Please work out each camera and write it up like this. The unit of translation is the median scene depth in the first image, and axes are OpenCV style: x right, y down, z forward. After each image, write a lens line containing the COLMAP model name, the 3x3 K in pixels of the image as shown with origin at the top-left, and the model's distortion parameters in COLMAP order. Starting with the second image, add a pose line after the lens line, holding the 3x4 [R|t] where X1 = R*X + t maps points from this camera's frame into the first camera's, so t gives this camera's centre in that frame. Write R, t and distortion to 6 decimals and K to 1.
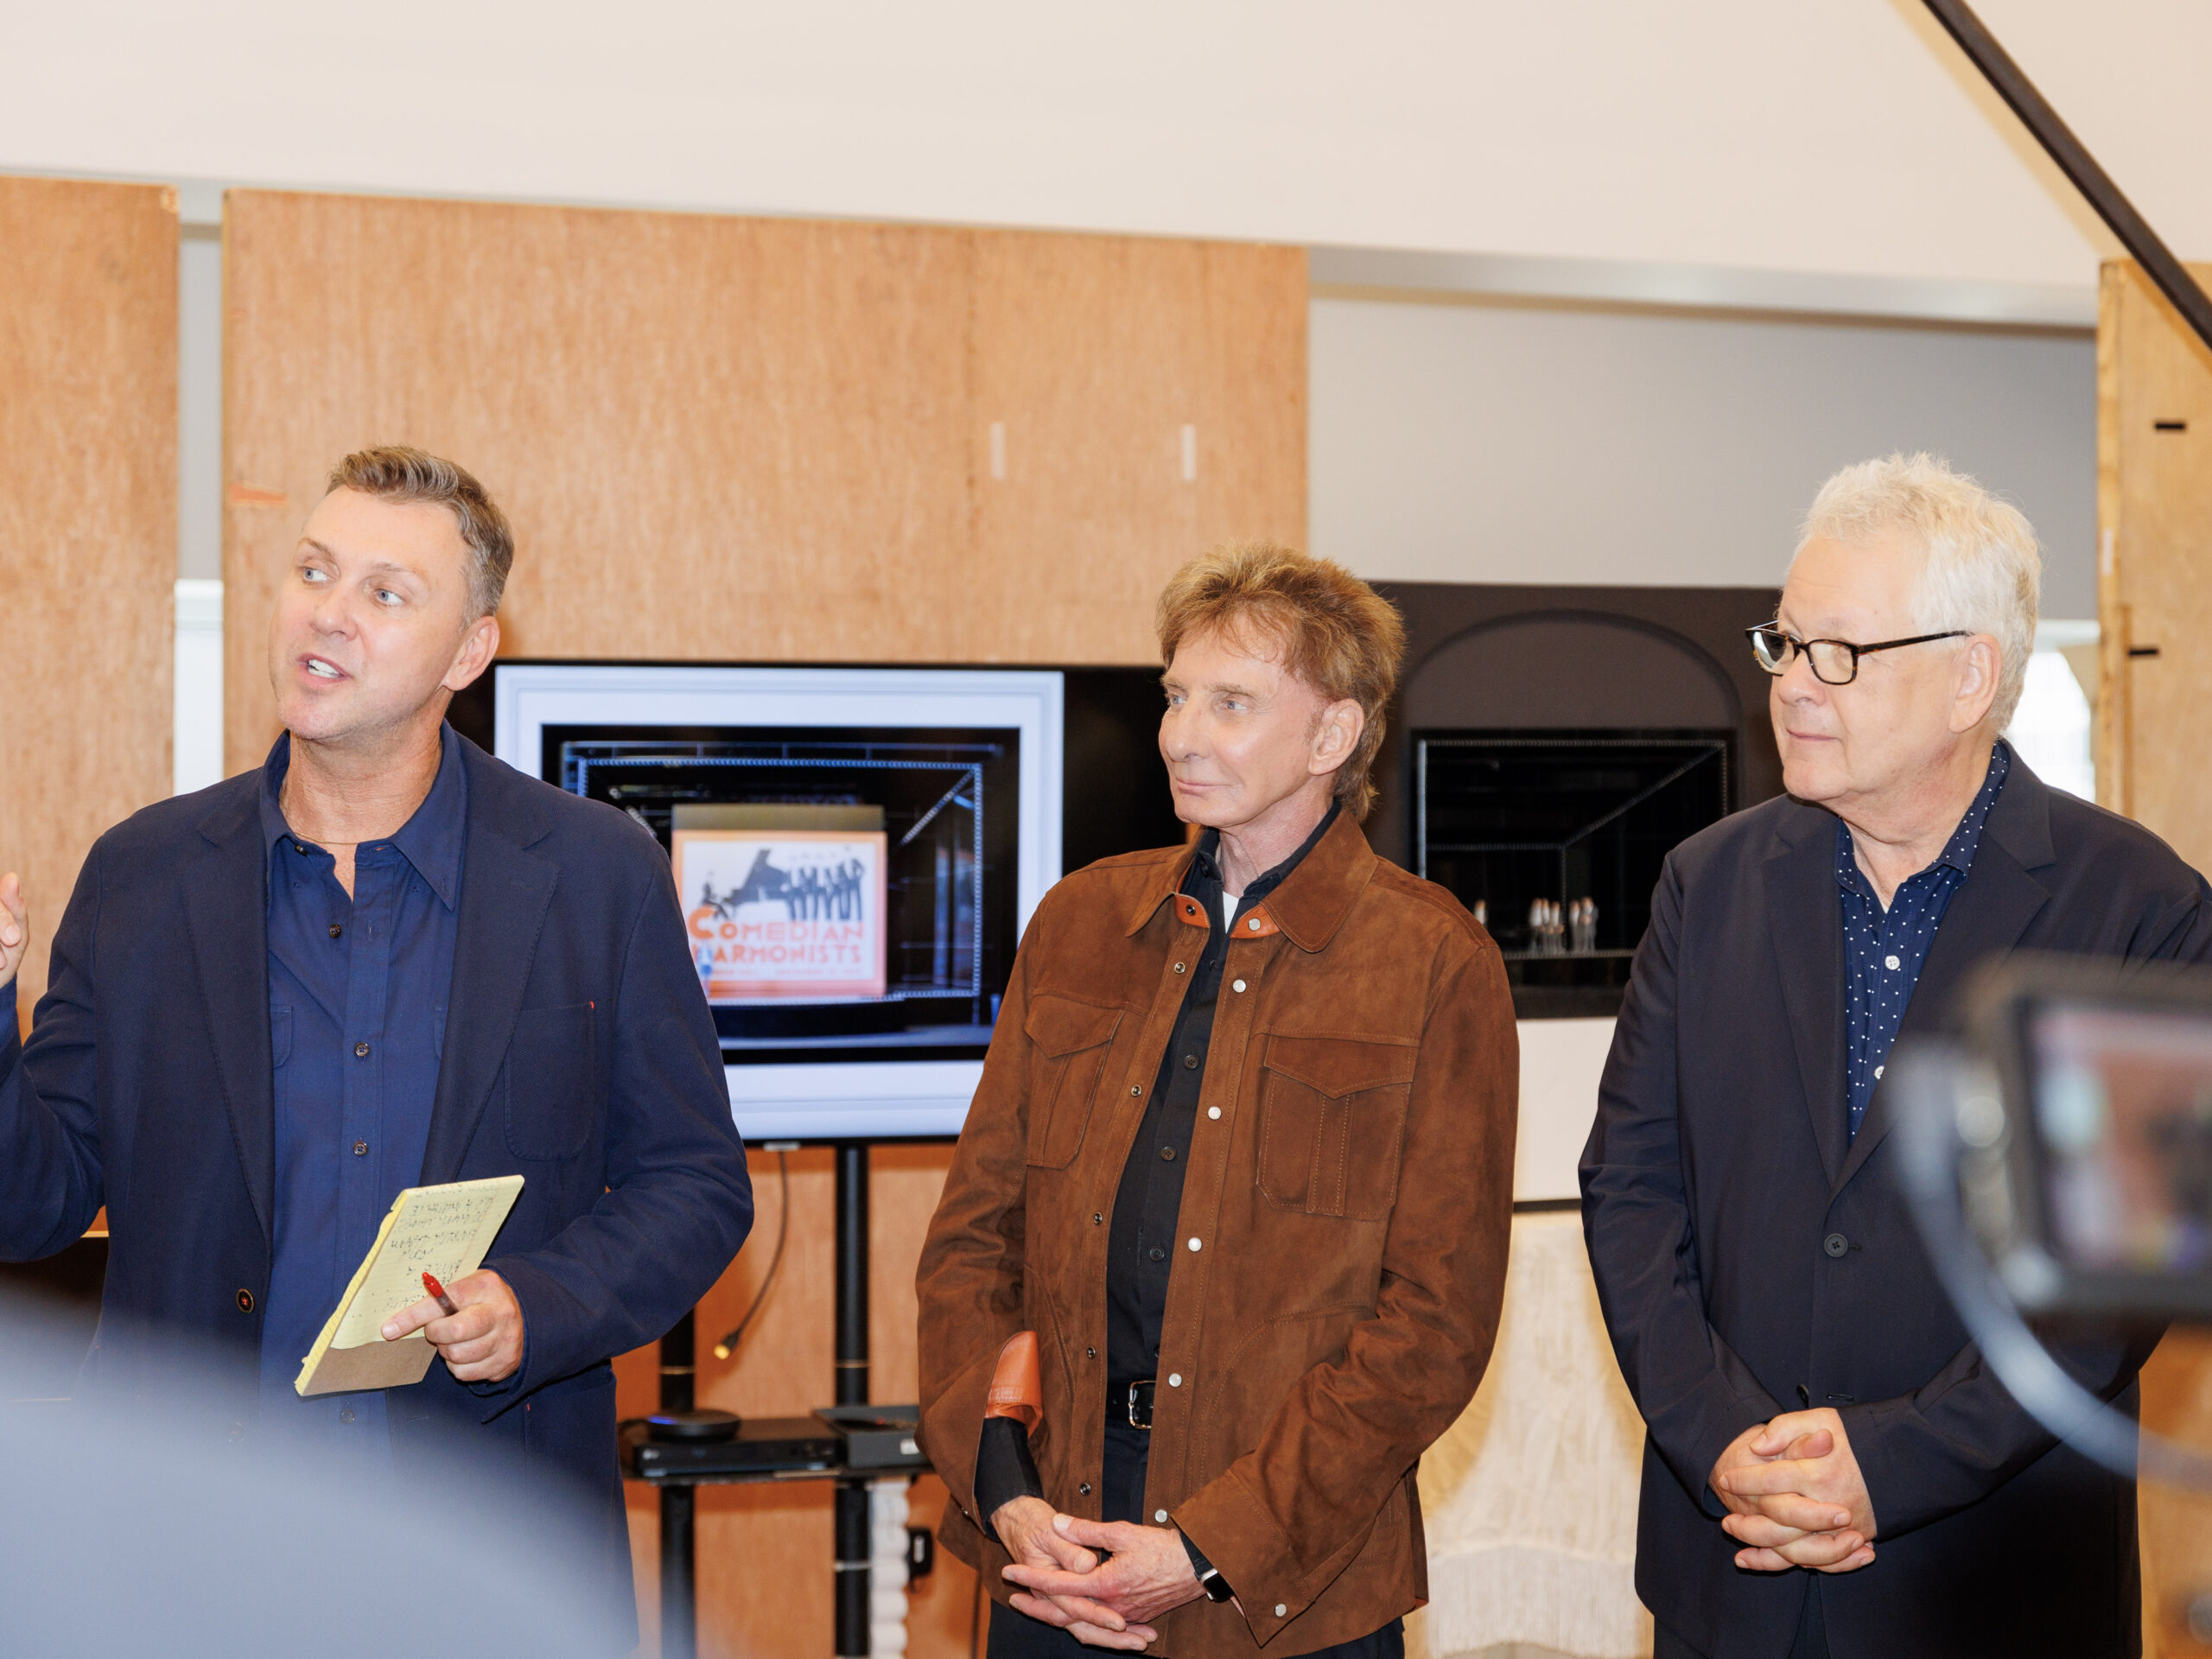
lens RADIAL K [[4387.2, 0, 1109.1], [0, 4387.2, 835.2], [0, 0, 1]] dist [0.022280, 0.000000]
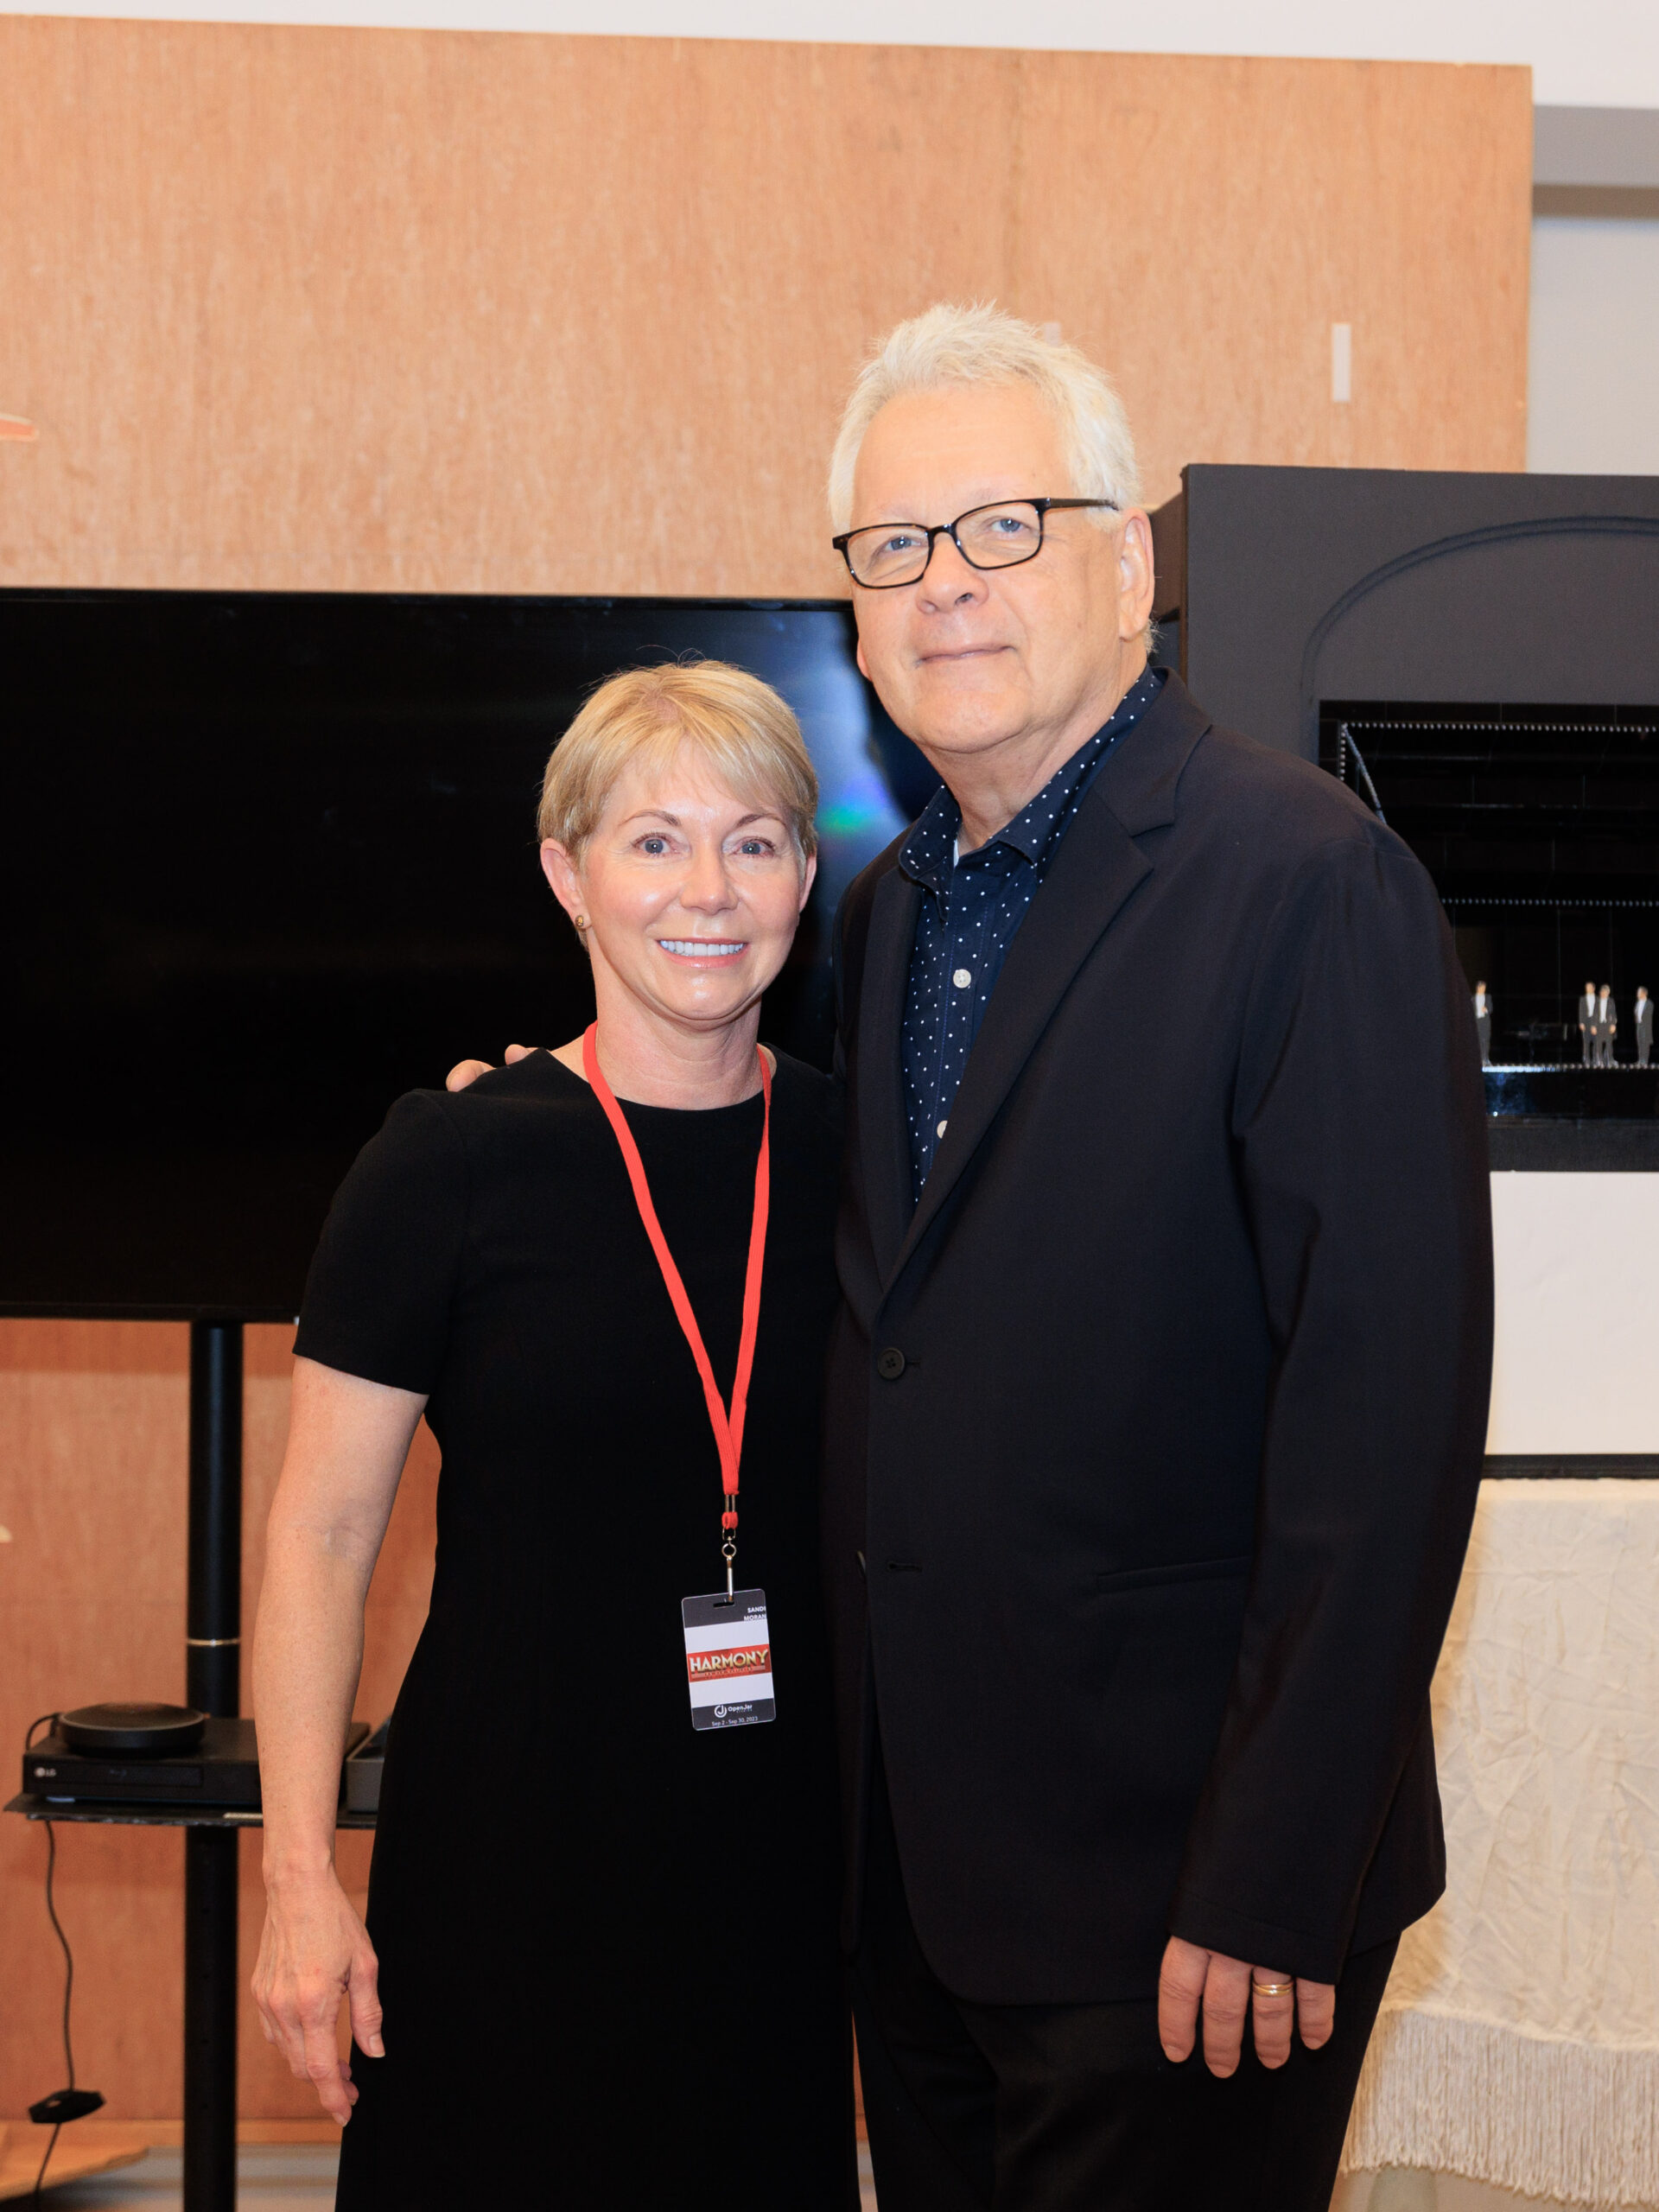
lens RADIAL K [[4387.2, 0, 826.8], [0, 4387.2, 1108.6], [0, 0, 1]] dist [0.022280, 0.000000]
pose [[0.957302, 0.021303, -0.288303, 0.153314], [-0.012863, 0.999432, 0.031139, 0.012819], [0.288803, -0.026101, 0.957033, 0.311705]]
